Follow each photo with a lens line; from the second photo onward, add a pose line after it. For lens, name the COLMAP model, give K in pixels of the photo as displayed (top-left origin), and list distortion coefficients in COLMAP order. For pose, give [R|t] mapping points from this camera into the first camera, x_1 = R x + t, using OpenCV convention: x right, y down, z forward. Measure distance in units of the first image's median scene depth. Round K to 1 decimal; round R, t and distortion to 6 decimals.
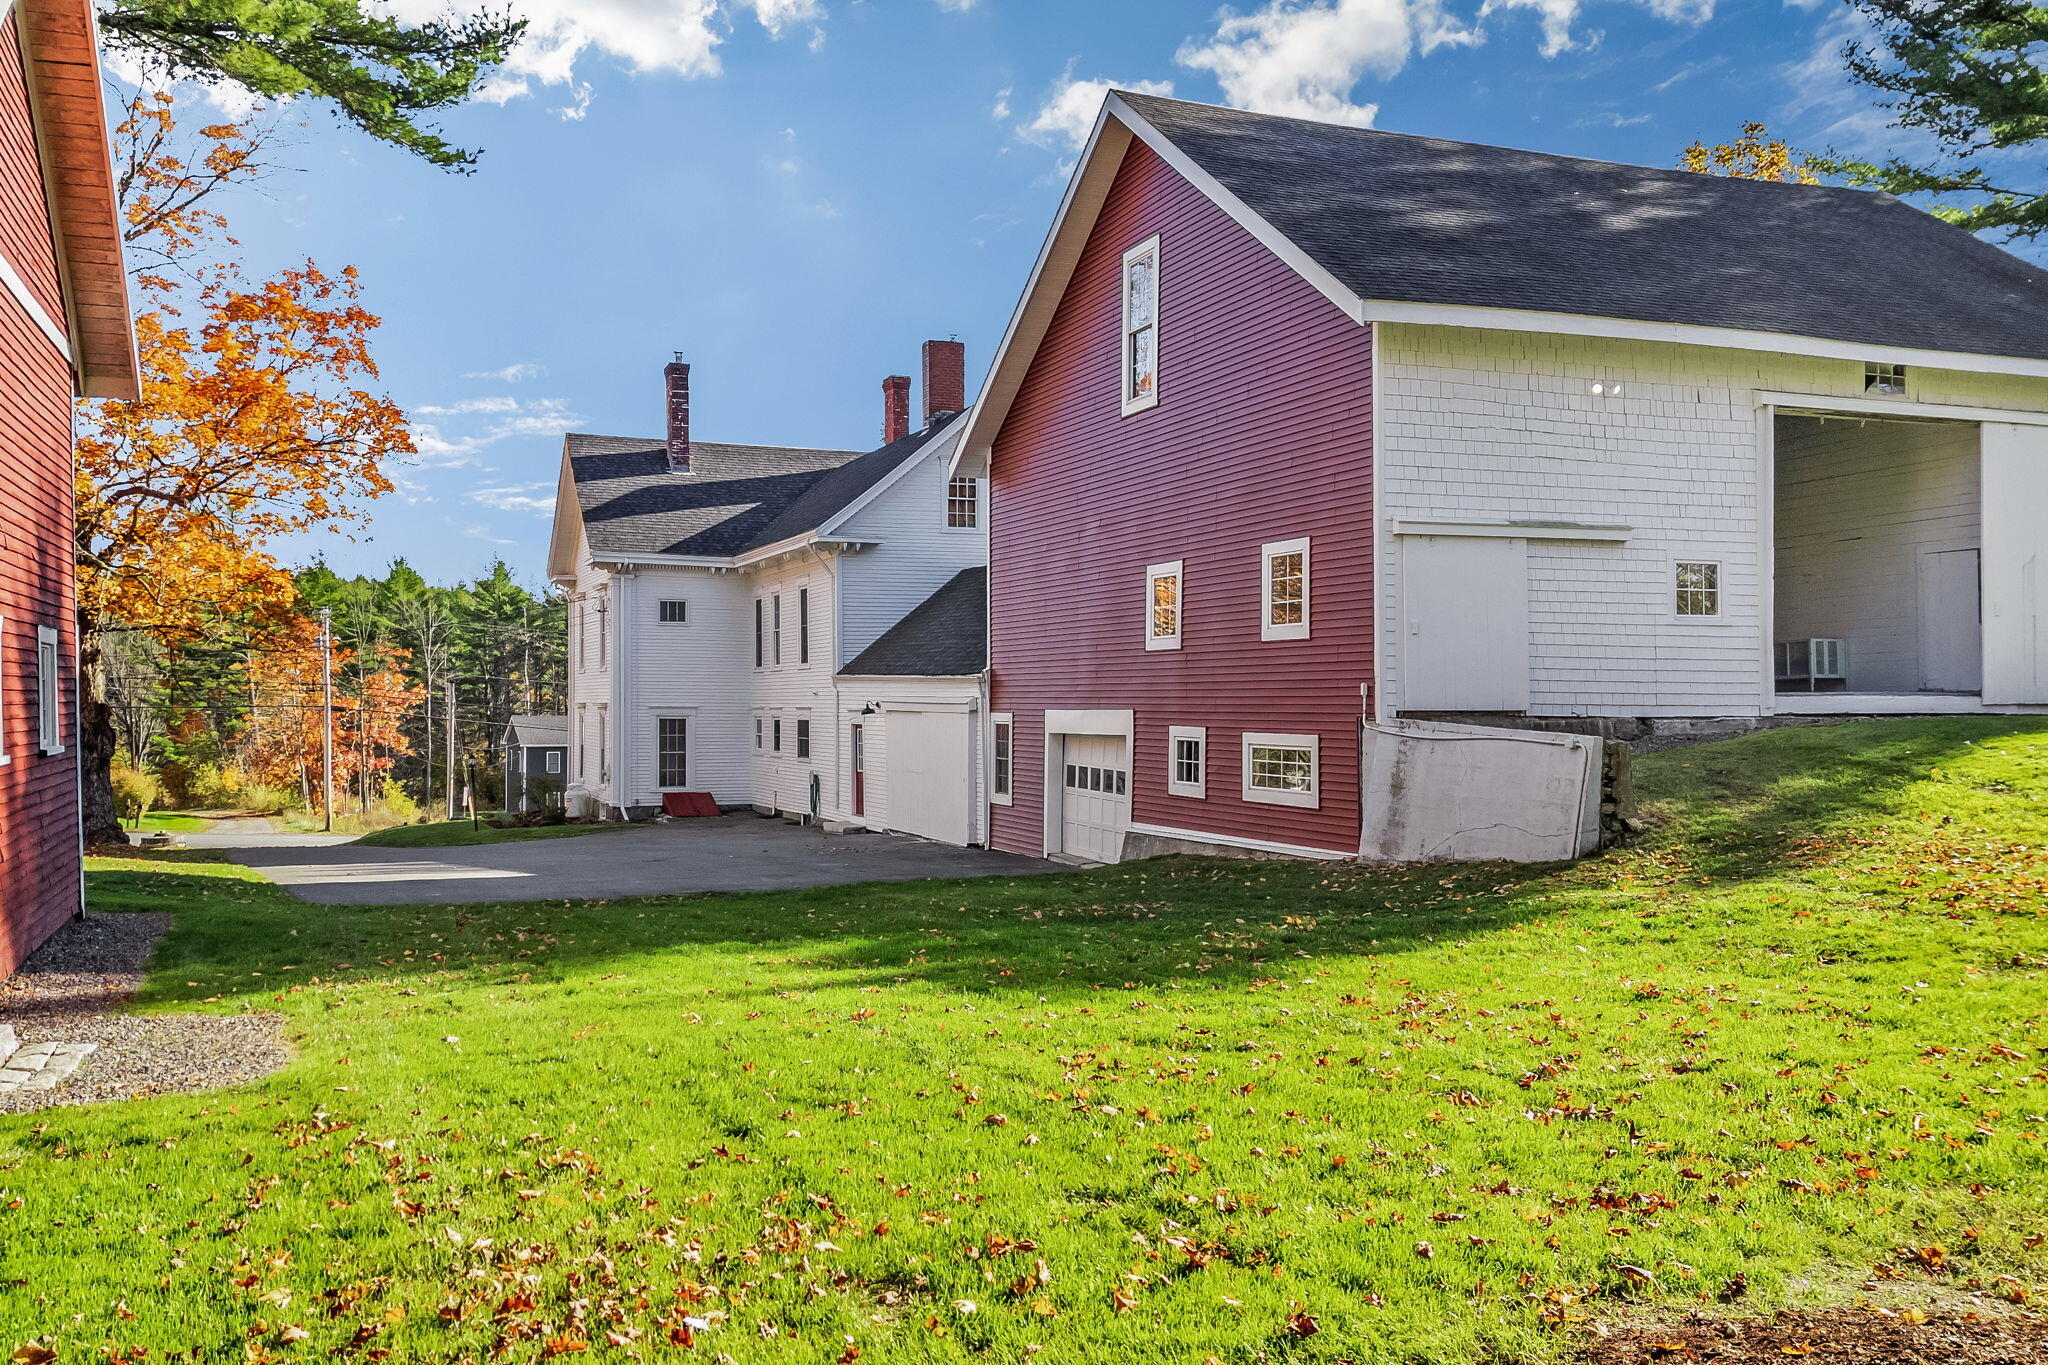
lens RADIAL K [[1761.6, 0, 1024.0], [0, 1761.6, 682.5], [0, 0, 1]] dist [0.065844, -0.005559]
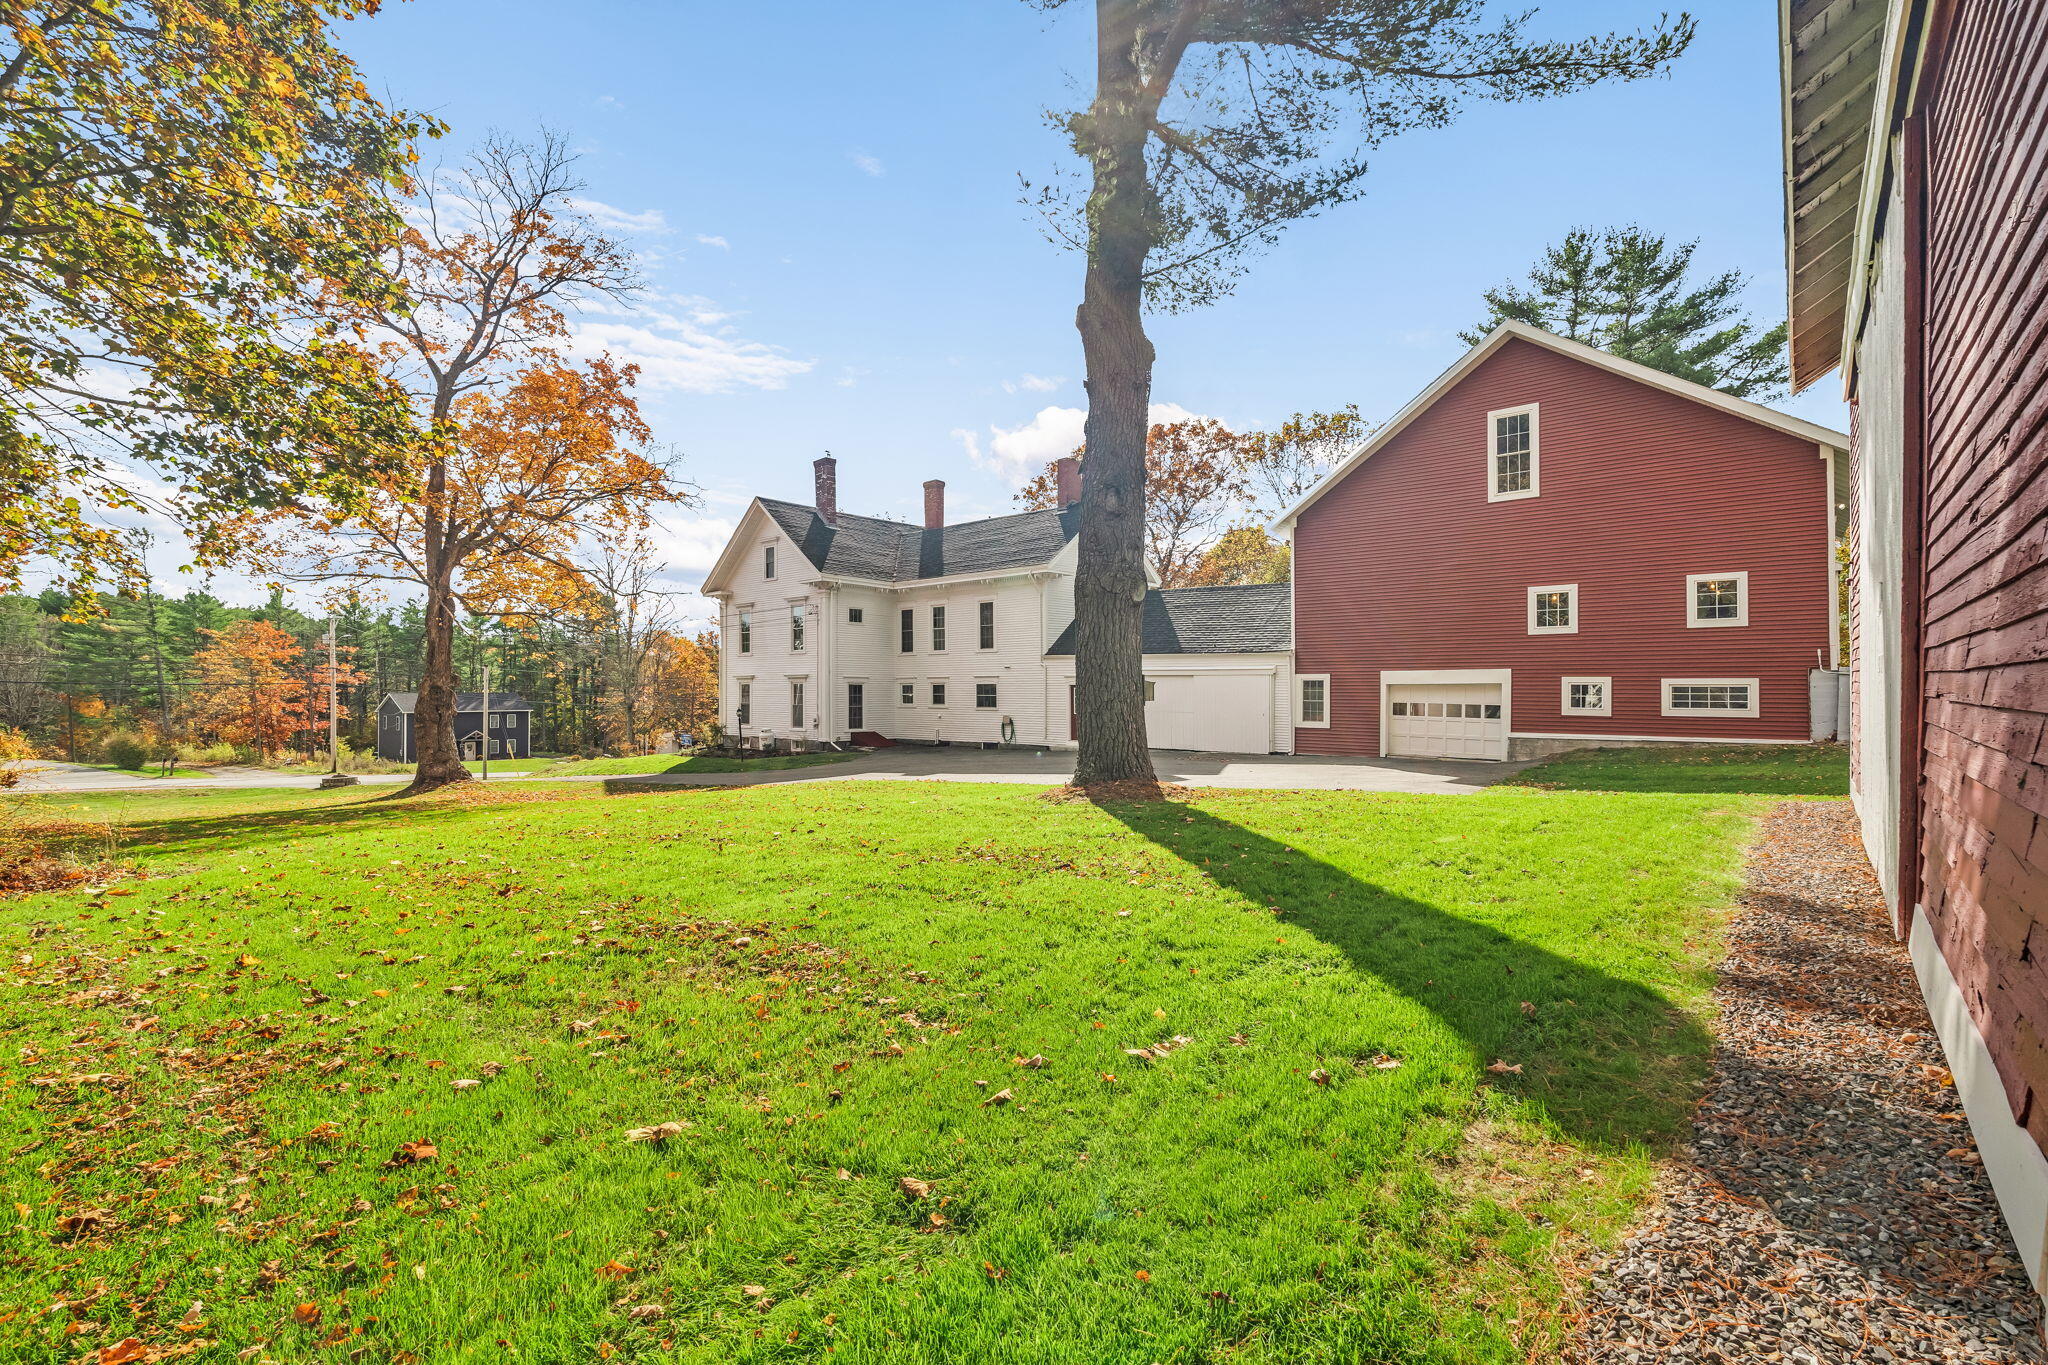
lens RADIAL K [[895.2, 0, 1024.0], [0, 895.2, 682.5], [0, 0, 1]] dist [0.000982, 0.000287]
pose [[0.888859, 0.004733, 0.458157, -0.802233], [-0.005722, 0.999983, 0.000772, 0.031940], [-0.458146, -0.003307, 0.888871, 0.432593]]
